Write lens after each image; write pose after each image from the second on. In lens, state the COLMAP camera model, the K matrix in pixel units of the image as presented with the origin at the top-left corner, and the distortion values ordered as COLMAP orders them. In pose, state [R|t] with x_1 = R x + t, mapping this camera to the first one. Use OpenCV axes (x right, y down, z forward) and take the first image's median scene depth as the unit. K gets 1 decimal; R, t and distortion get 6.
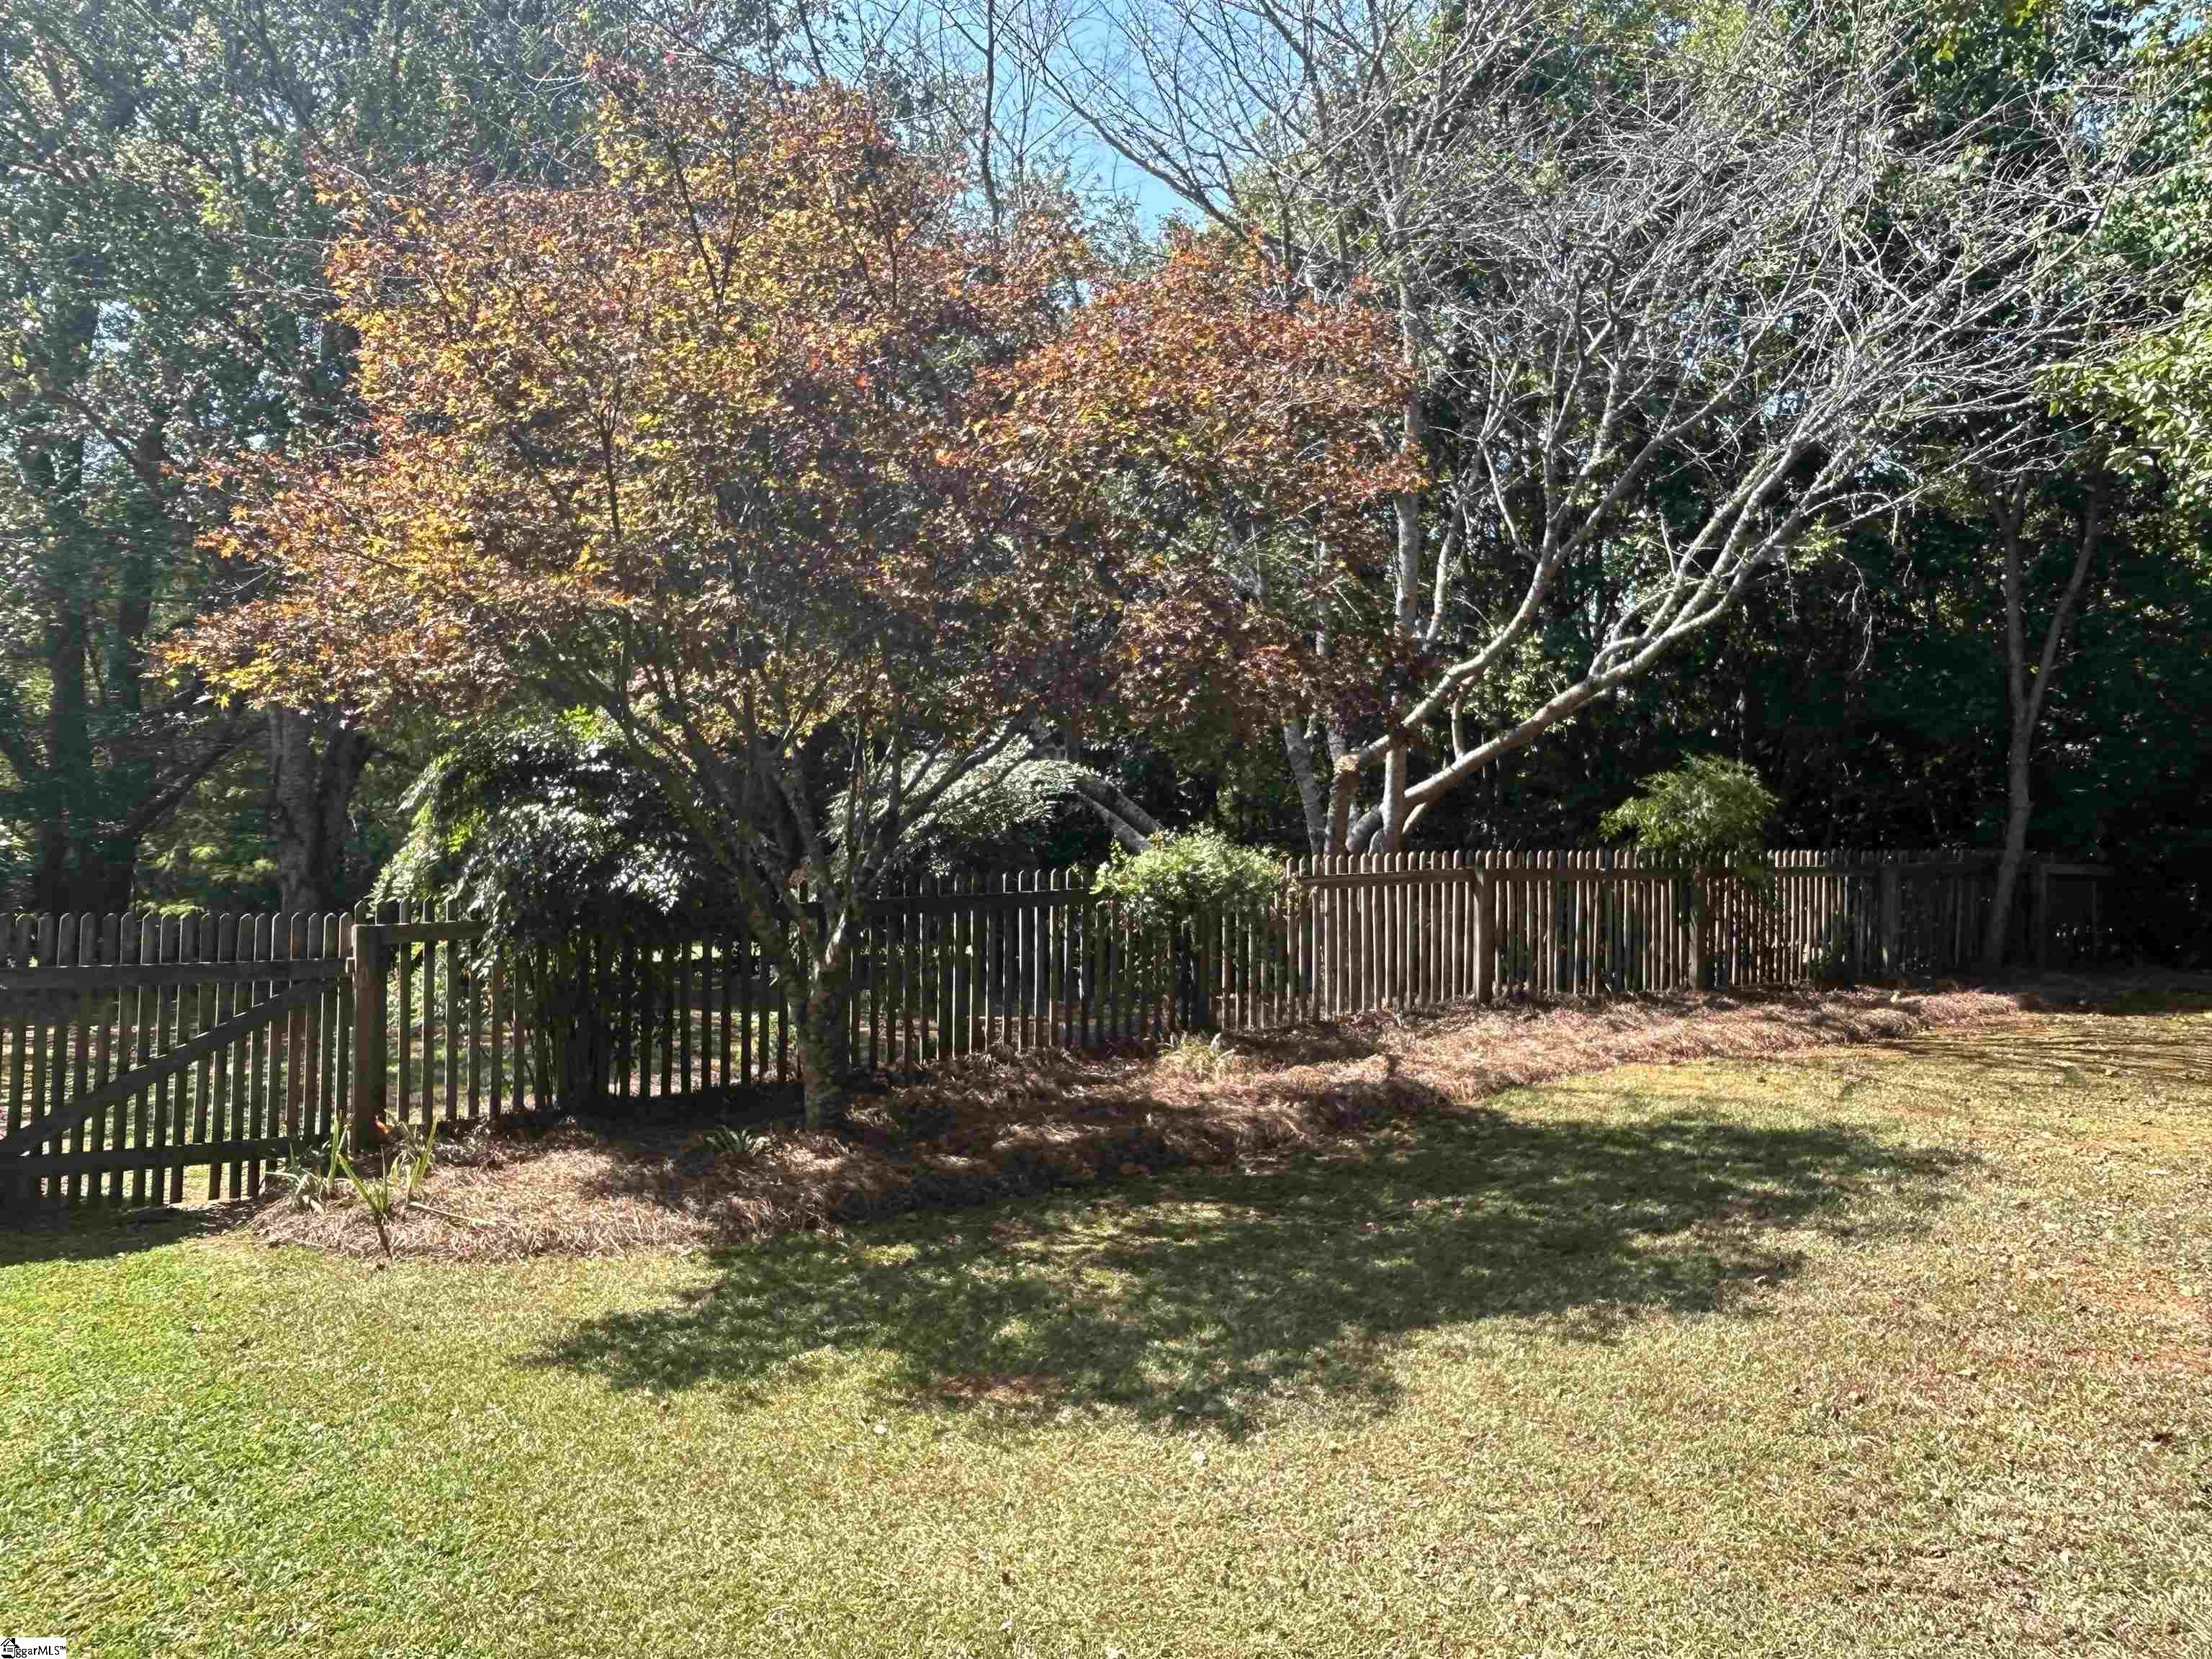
lens RADIAL K [[1667.9, 0, 1108.3], [0, 1667.9, 826.3], [0, 0, 1]] dist [0.005657, 0.000532]
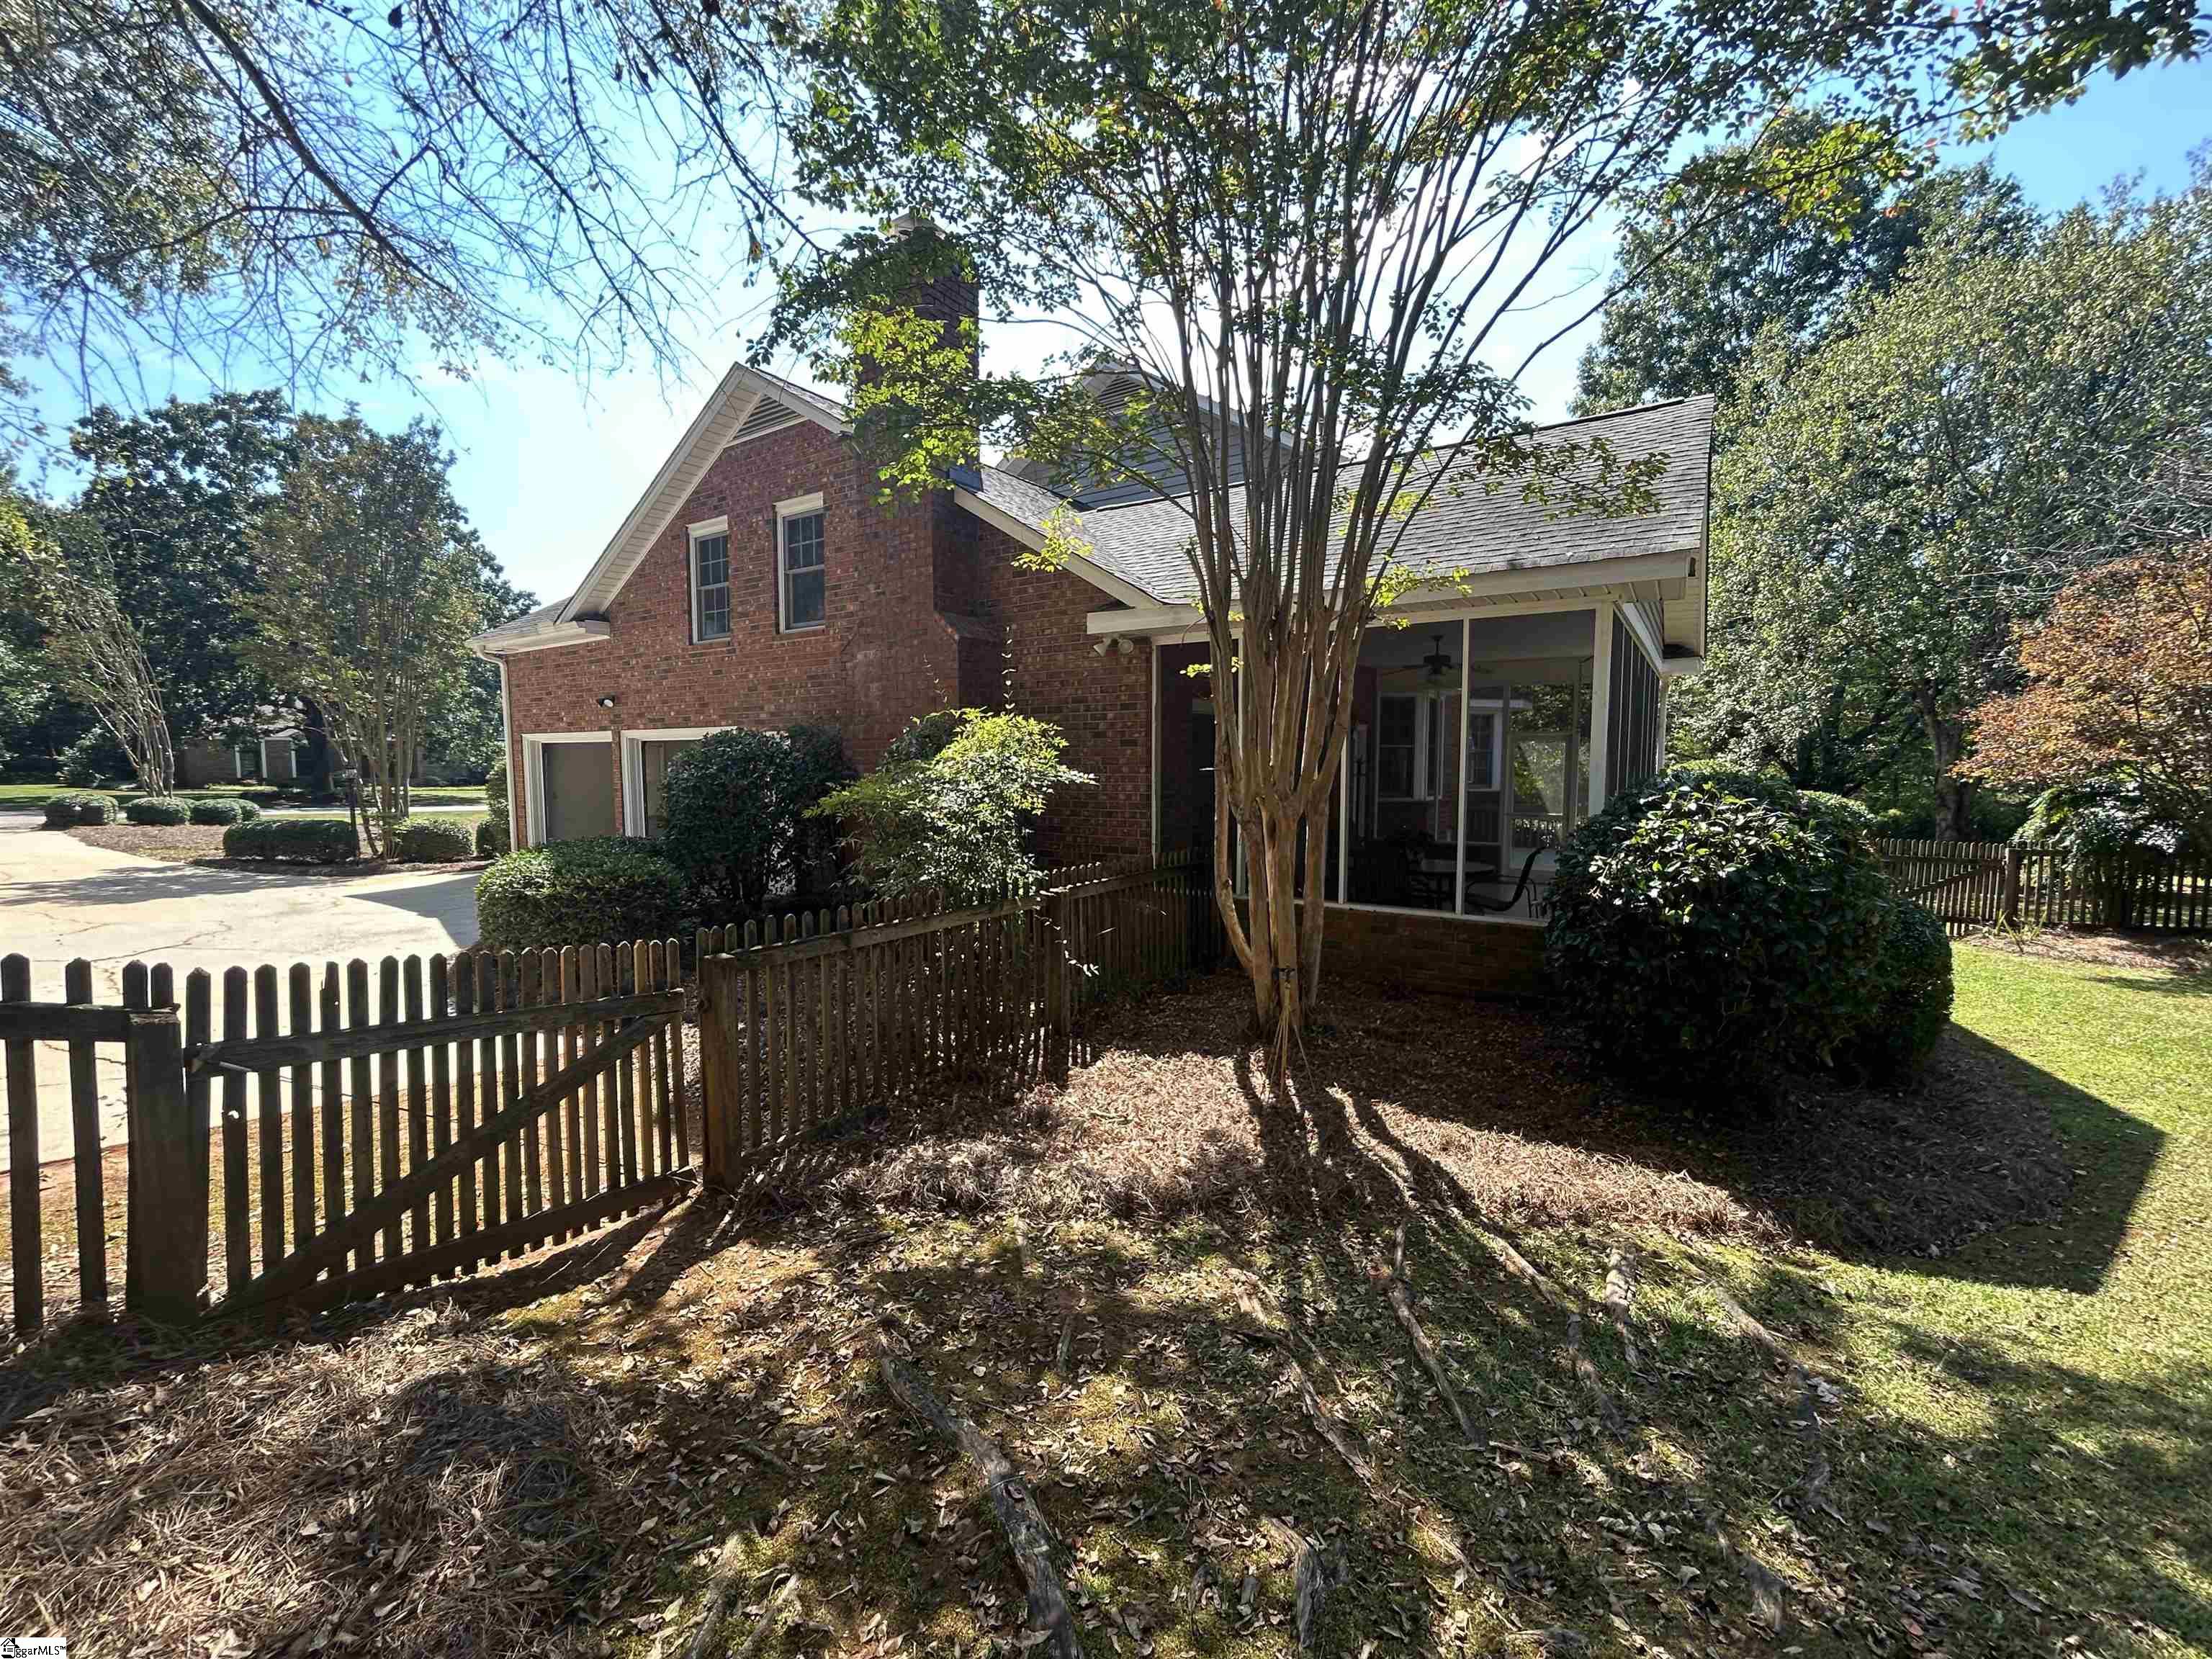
lens RADIAL K [[895.8, 0, 1112.2], [0, 895.8, 819.7], [0, 0, 1]] dist [-0.002524, -0.000232]
pose [[0.389476, 0.046068, -0.919884, 0.349841], [-0.007848, 0.998878, 0.046701, -0.048434], [0.921003, -0.010969, 0.389400, -0.987670]]
